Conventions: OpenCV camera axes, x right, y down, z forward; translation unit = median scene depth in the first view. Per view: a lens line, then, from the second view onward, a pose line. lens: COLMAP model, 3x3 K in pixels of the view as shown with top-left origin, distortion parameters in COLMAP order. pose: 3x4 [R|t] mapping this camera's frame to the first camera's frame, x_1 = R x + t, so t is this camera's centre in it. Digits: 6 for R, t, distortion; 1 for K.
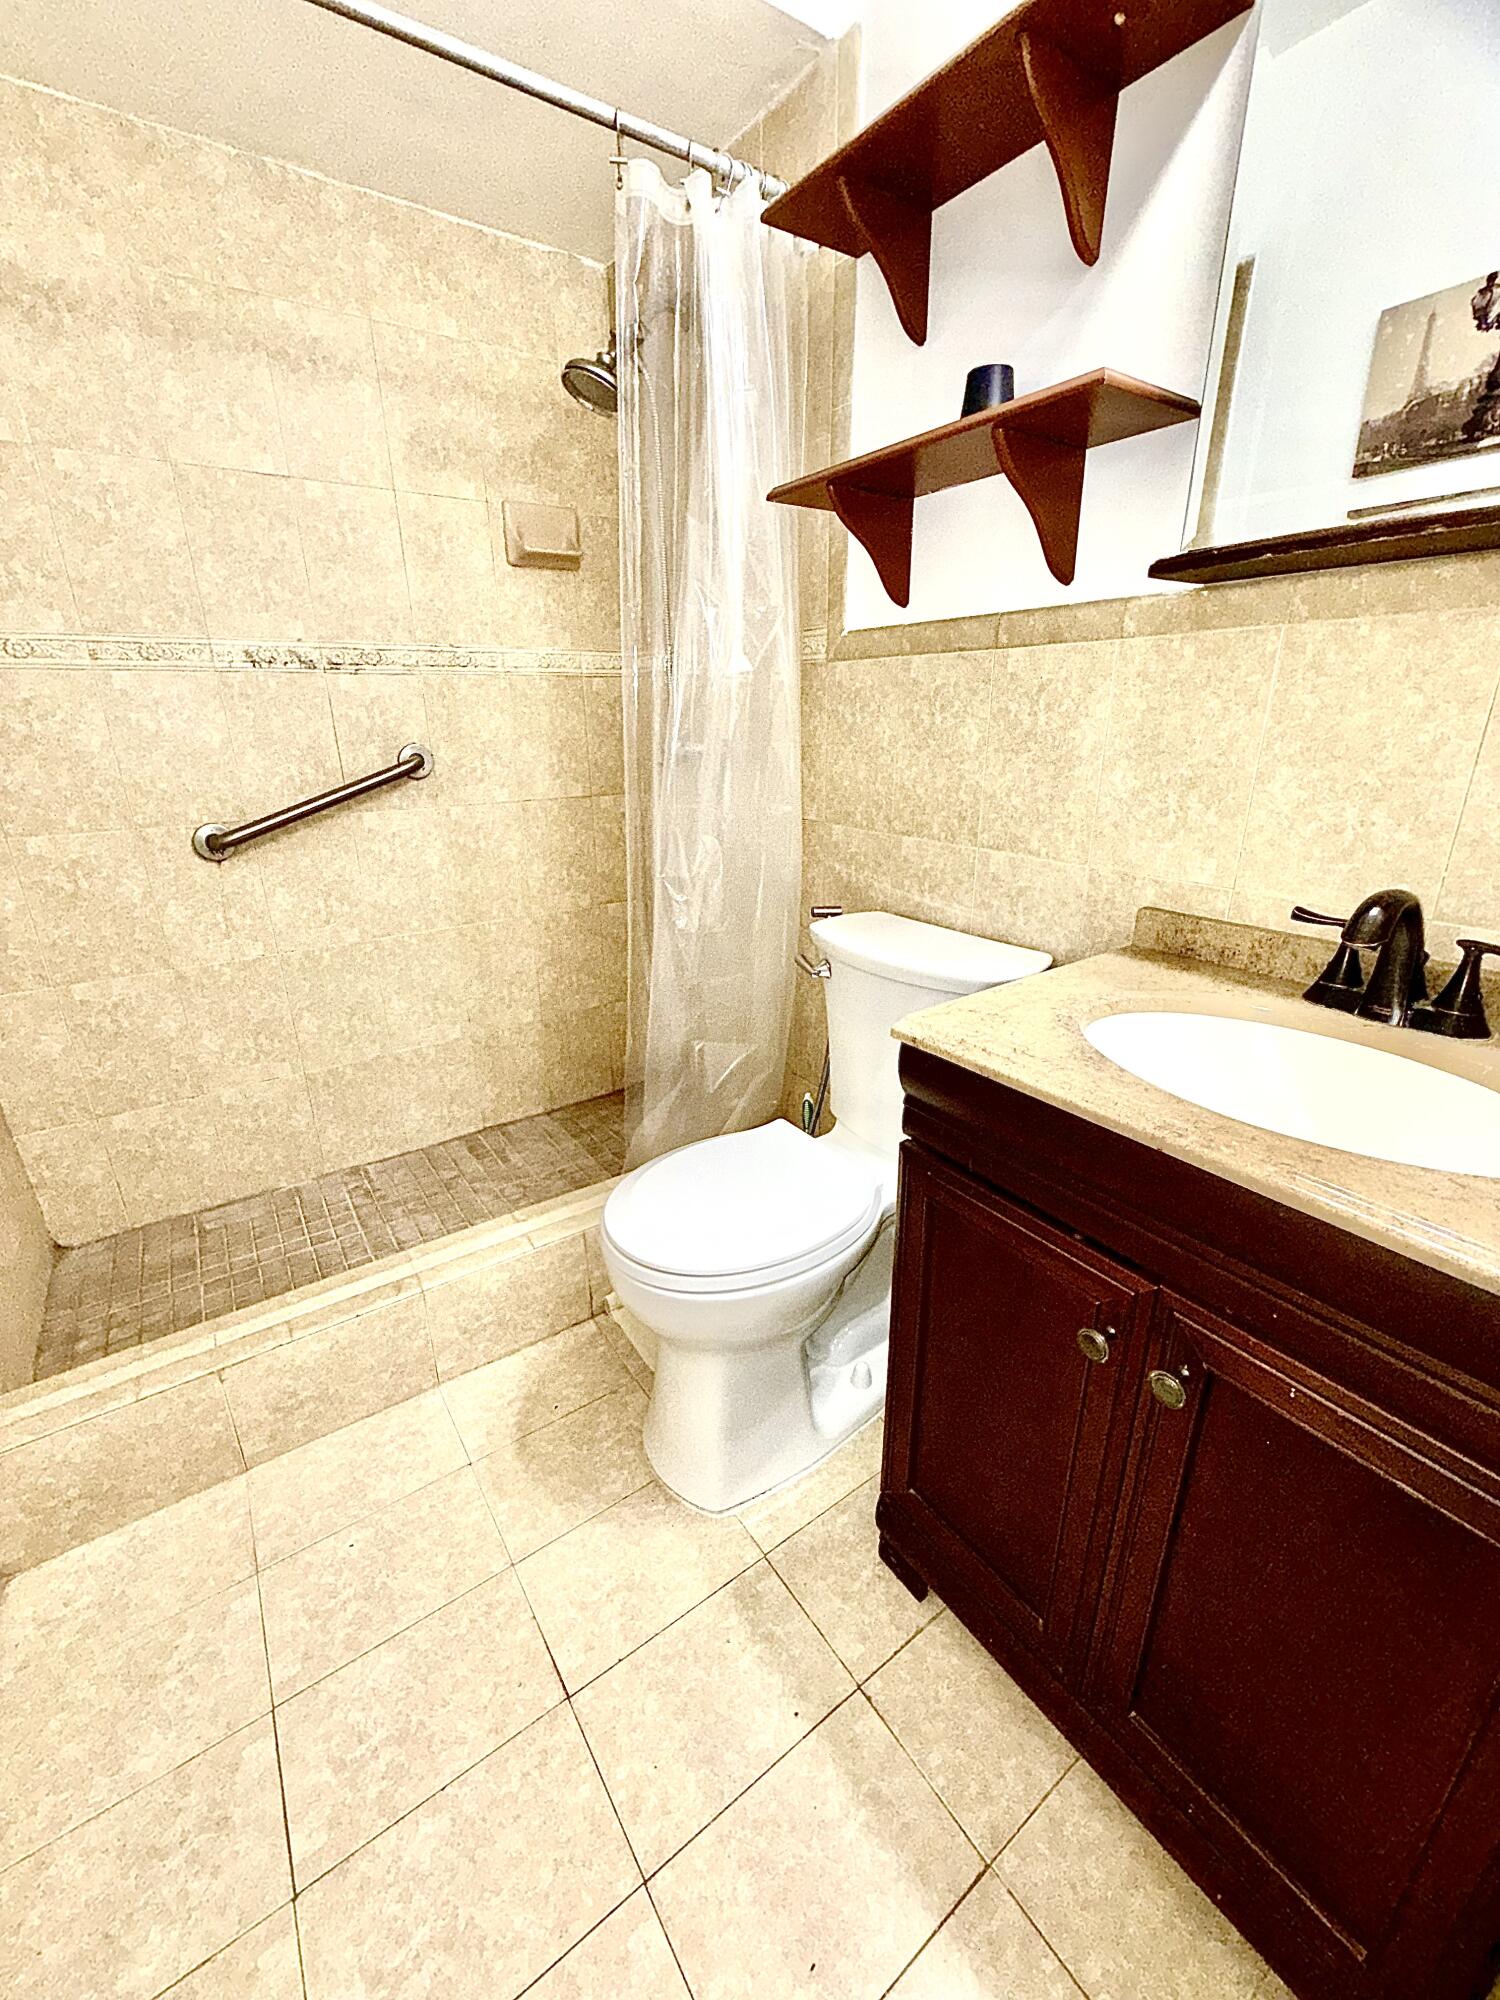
lens RADIAL K [[798.4, 0, 750.0], [0, 798.4, 1000.0], [0, 0, 1]] dist [0.000137, -0.000395]
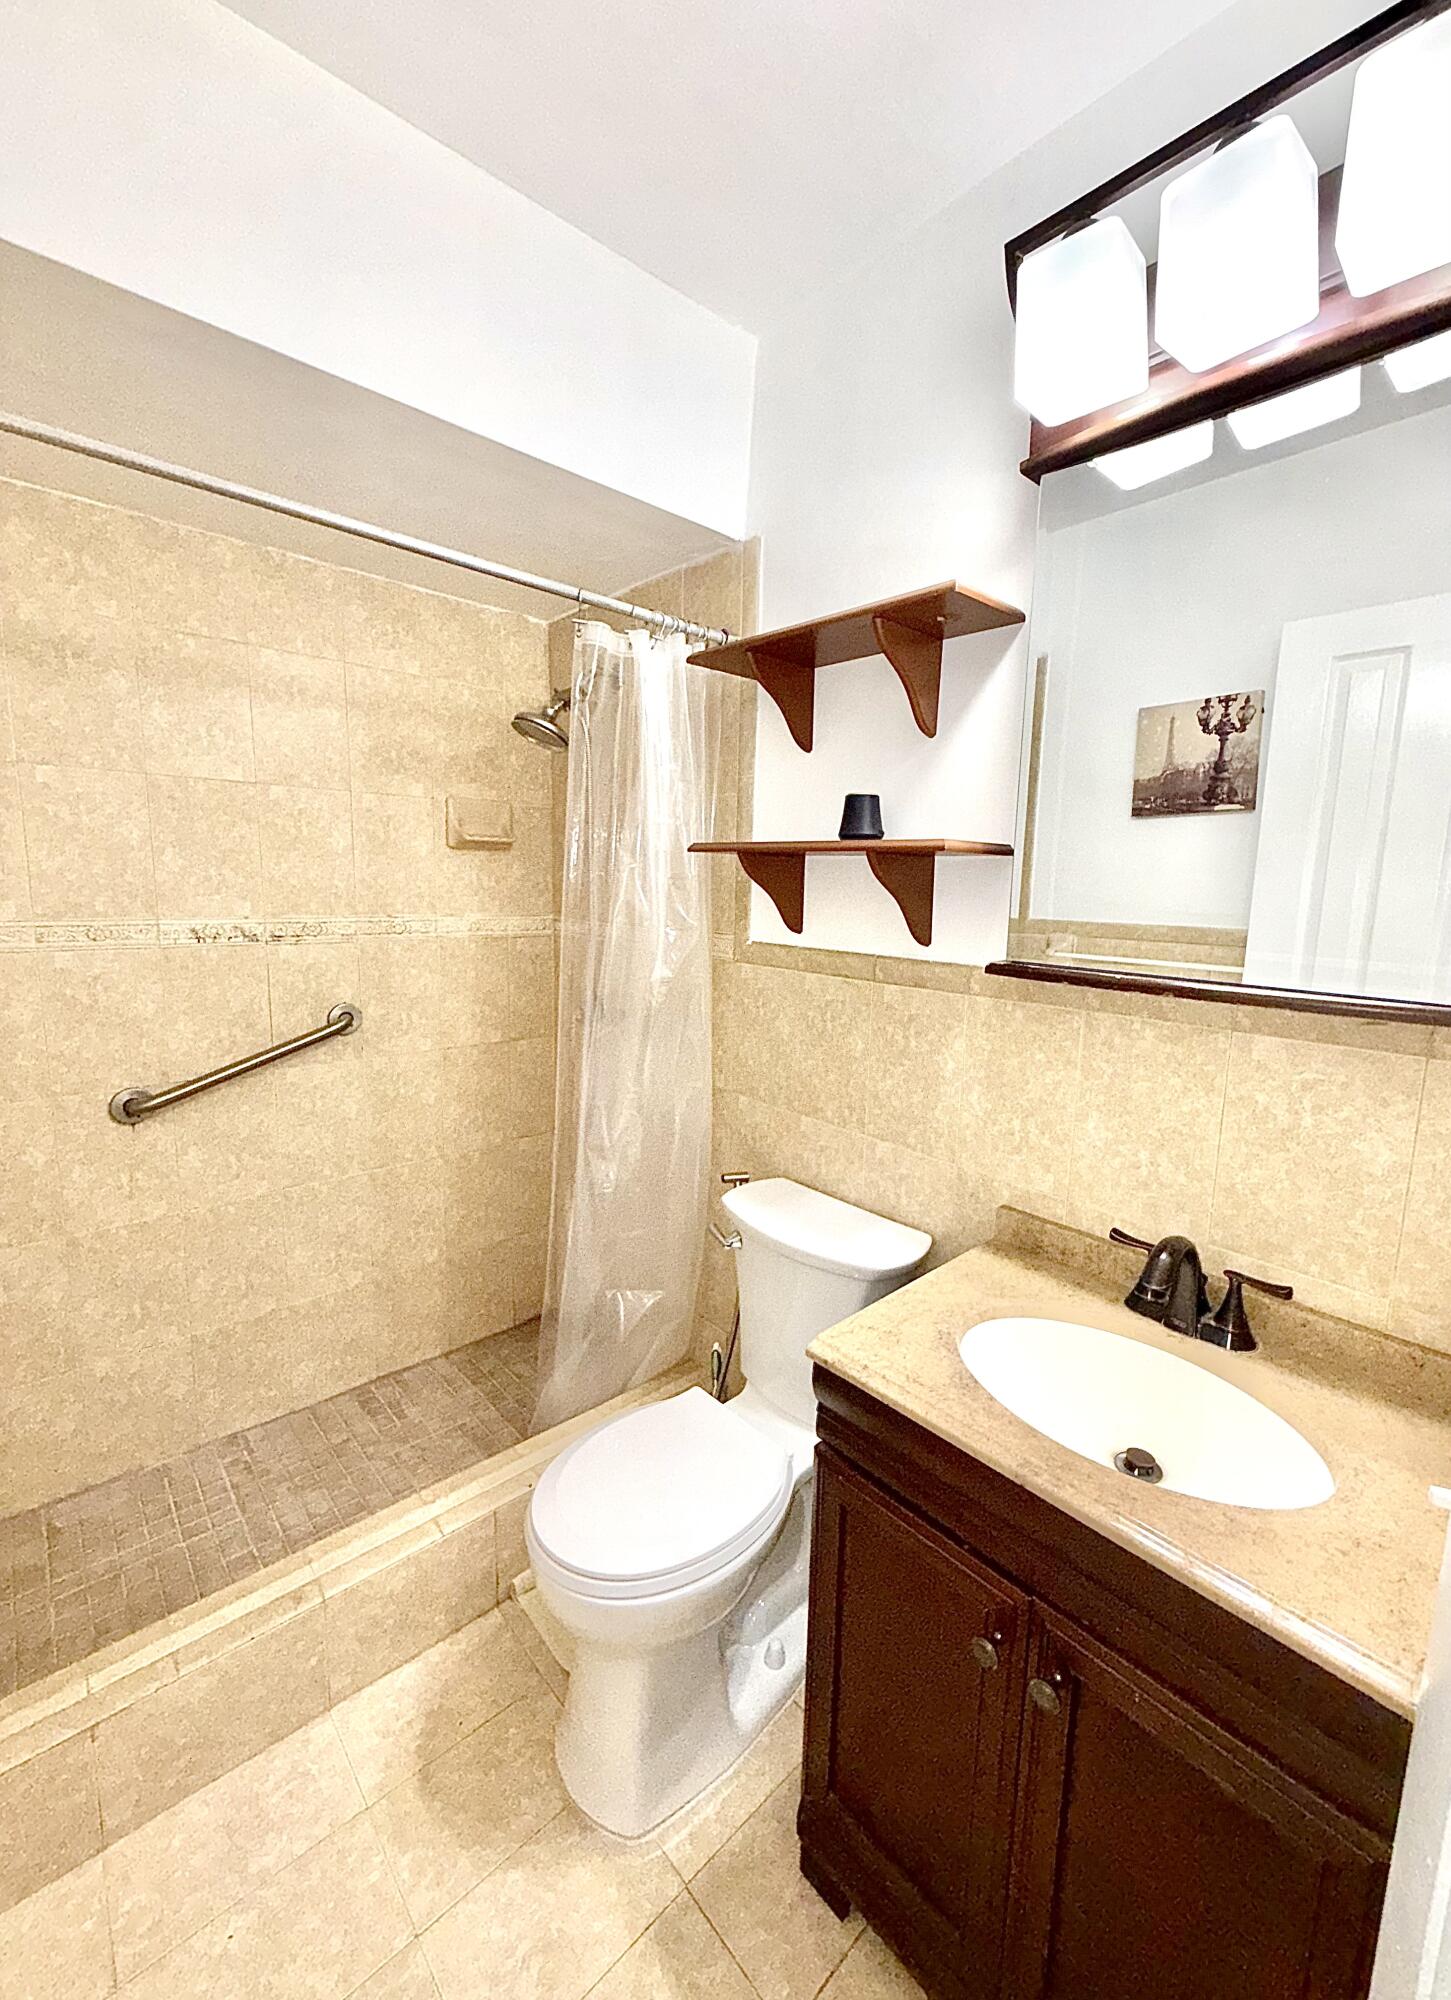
lens RADIAL K [[800.1, 0, 750.2], [0, 800.1, 999.8], [0, 0, 1]] dist [0.001103, -0.000073]
pose [[0.989749, 0.016670, 0.141843, -0.052467], [0.011710, 0.980348, -0.196928, -0.152143], [-0.142338, 0.196570, 0.970103, -0.155284]]
